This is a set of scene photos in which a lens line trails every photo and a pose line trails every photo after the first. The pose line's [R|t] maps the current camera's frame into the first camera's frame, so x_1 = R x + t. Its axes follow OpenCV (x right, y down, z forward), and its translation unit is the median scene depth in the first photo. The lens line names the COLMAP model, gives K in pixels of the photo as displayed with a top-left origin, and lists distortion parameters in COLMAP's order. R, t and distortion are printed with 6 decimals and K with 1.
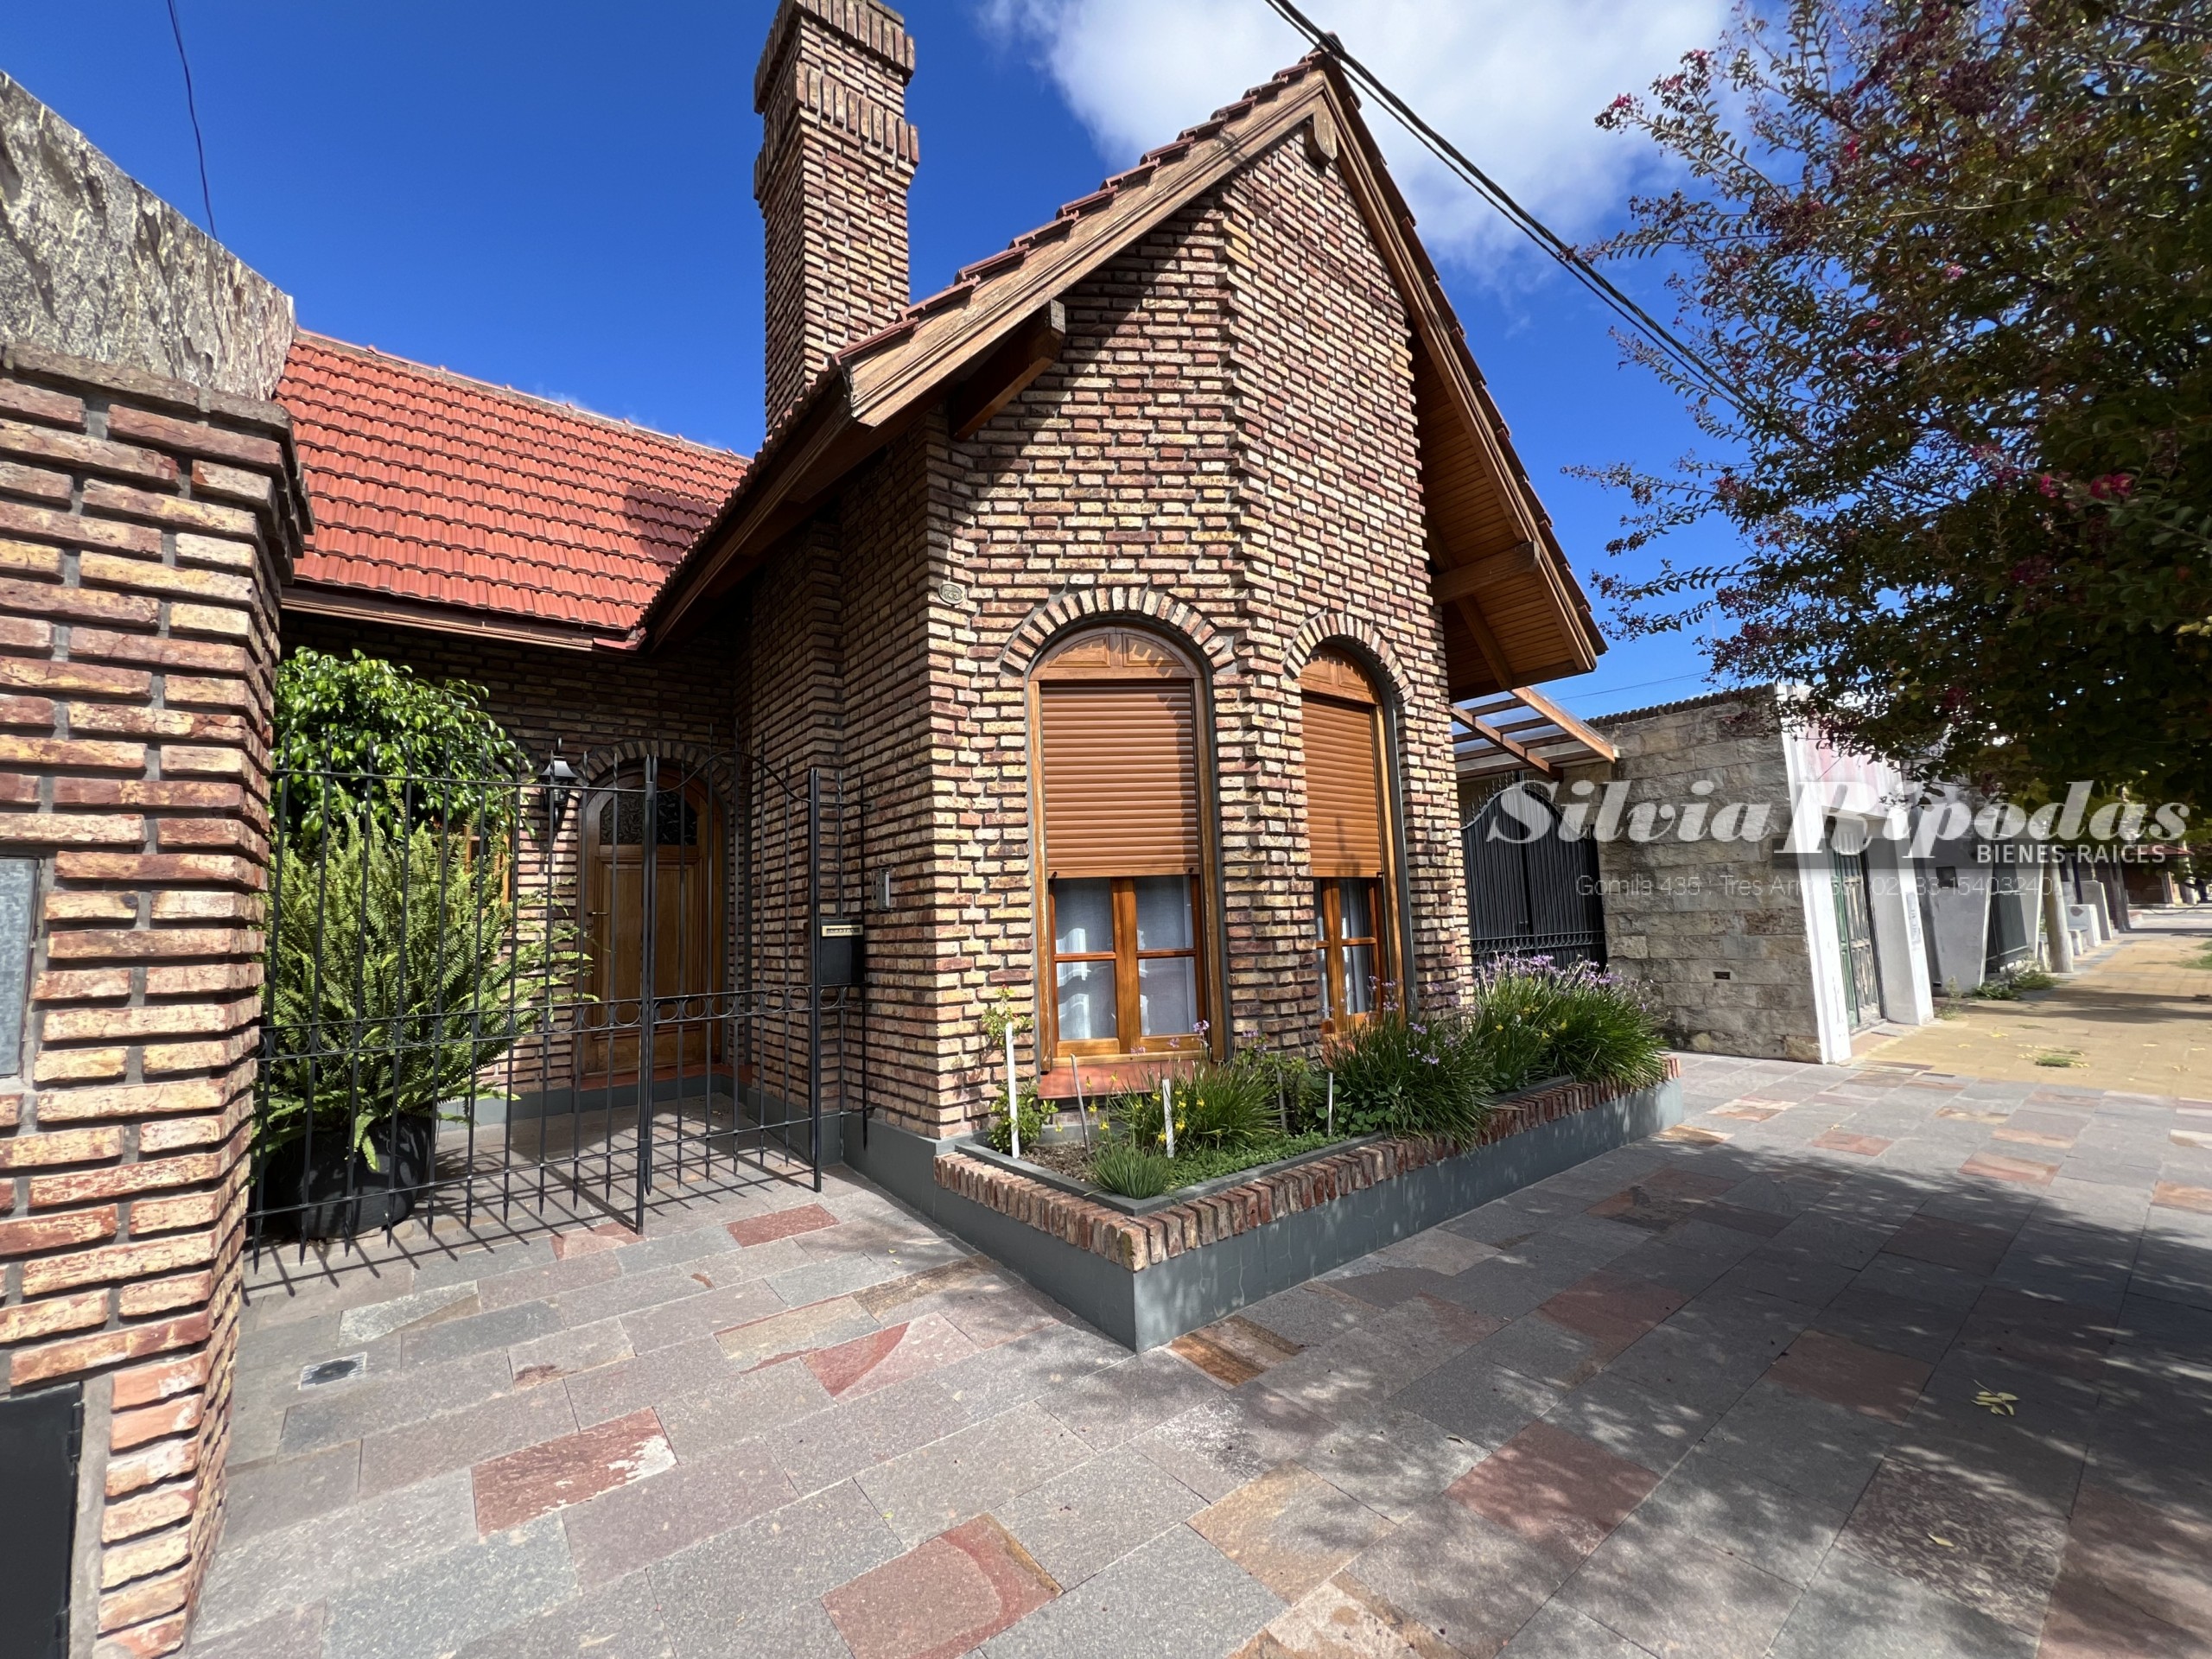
lens RADIAL K [[883.5, 0, 1108.4], [0, 883.5, 829.6], [0, 0, 1]] dist [0.003416, -0.000004]
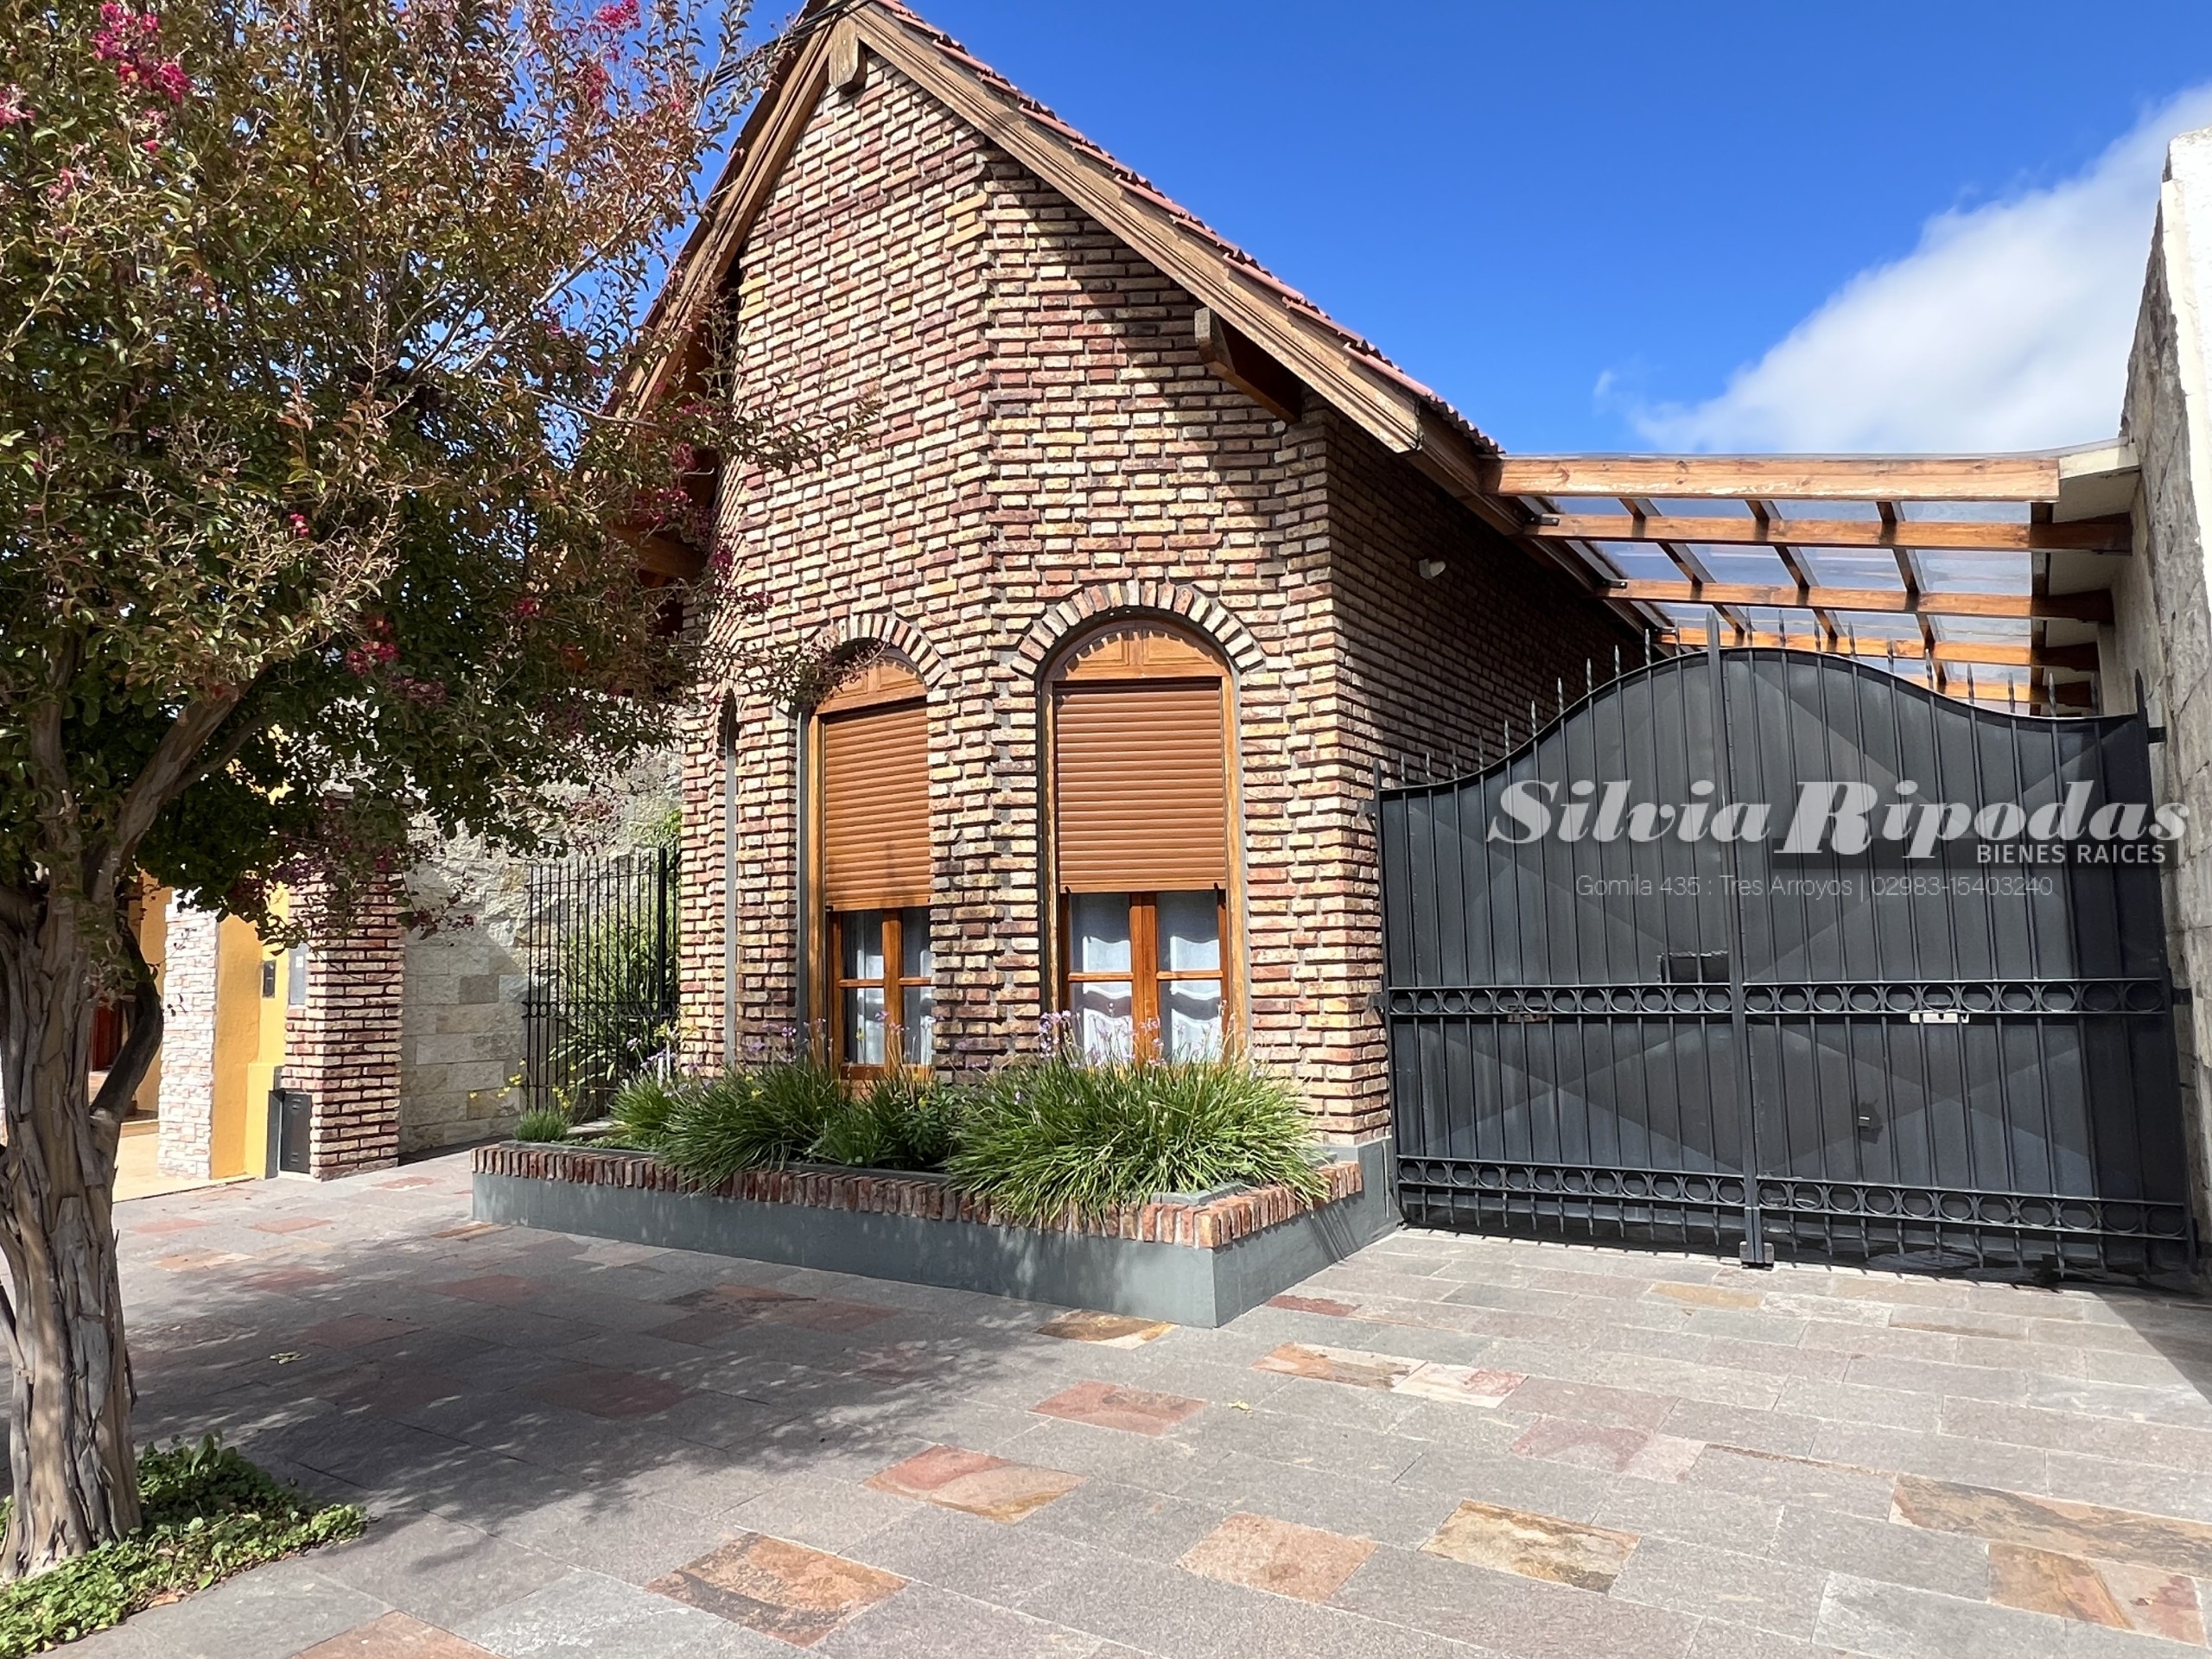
lens RADIAL K [[1350.6, 0, 1104.8], [0, 1350.6, 833.1], [0, 0, 1]] dist [-0.000890, -0.000010]
pose [[0.305818, -0.064684, -0.949890, 0.904057], [0.117258, 0.992653, -0.029845, 0.025113], [0.944842, -0.102255, 0.311155, 0.440724]]
